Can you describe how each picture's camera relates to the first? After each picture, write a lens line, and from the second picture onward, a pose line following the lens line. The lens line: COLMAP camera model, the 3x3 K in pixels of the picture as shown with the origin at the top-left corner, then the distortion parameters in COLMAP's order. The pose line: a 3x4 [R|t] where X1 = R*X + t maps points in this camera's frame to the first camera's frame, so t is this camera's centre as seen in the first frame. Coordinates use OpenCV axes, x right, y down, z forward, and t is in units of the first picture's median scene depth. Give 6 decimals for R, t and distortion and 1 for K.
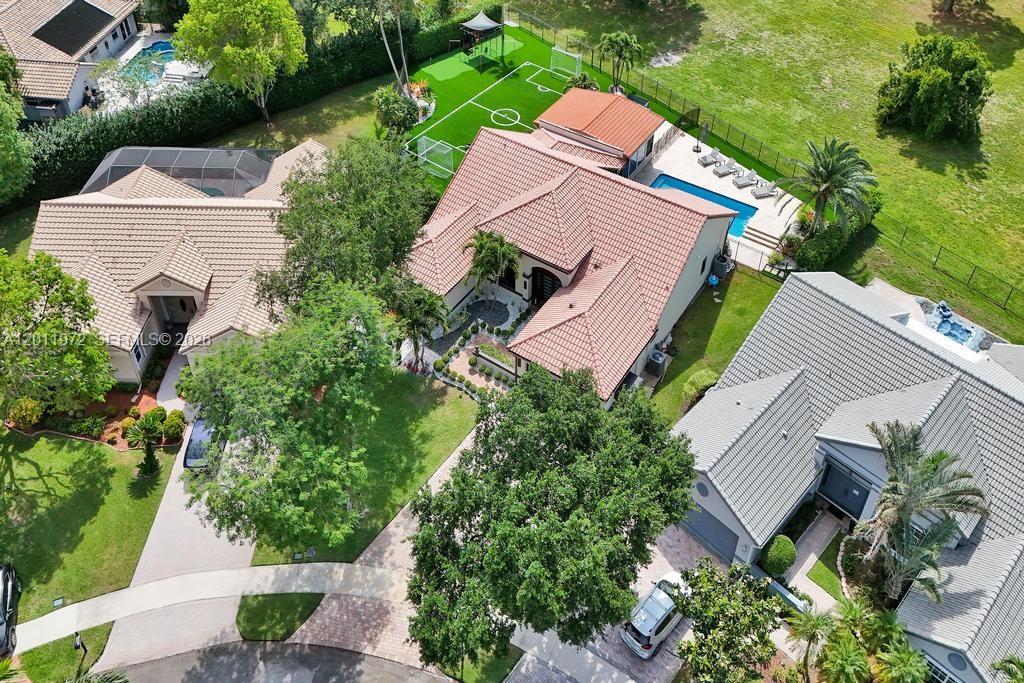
lens RADIAL K [[831.1, 0, 551.0], [0, 831.1, 310.7], [0, 0, 1]] dist [0.064060, -0.064682]
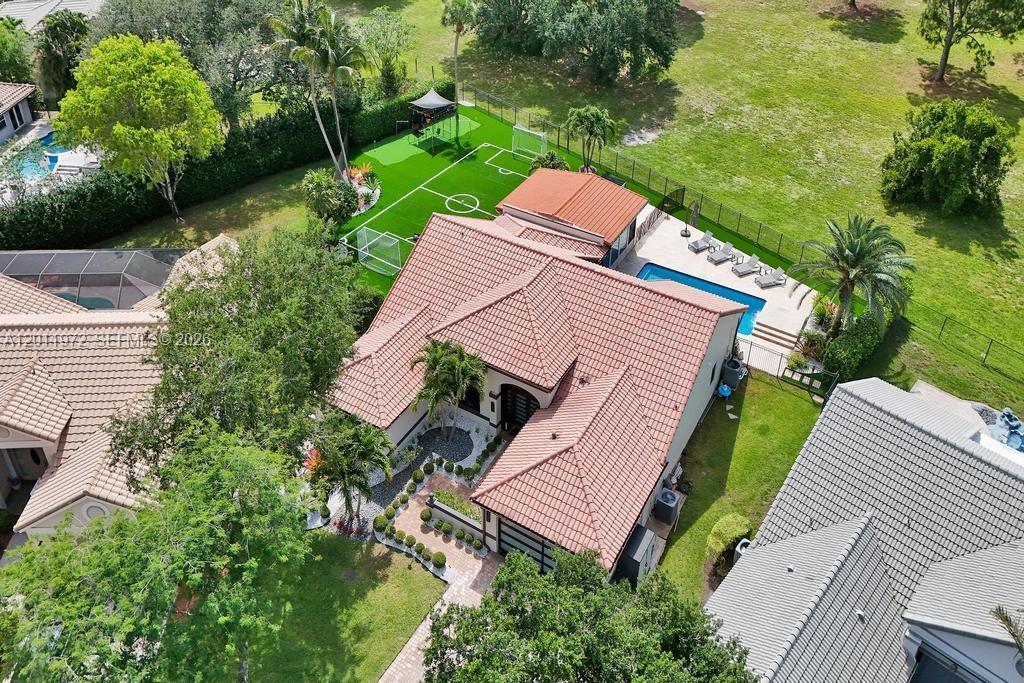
lens RADIAL K [[831.1, 0, 536.5], [0, 831.1, 298.8], [0, 0, 1]] dist [0.064060, -0.064682]
pose [[0.998988, -0.032182, 0.031429, -0.009812], [0.035782, 0.991930, -0.121629, -0.032554], [-0.027261, 0.122631, 0.992078, 0.189480]]
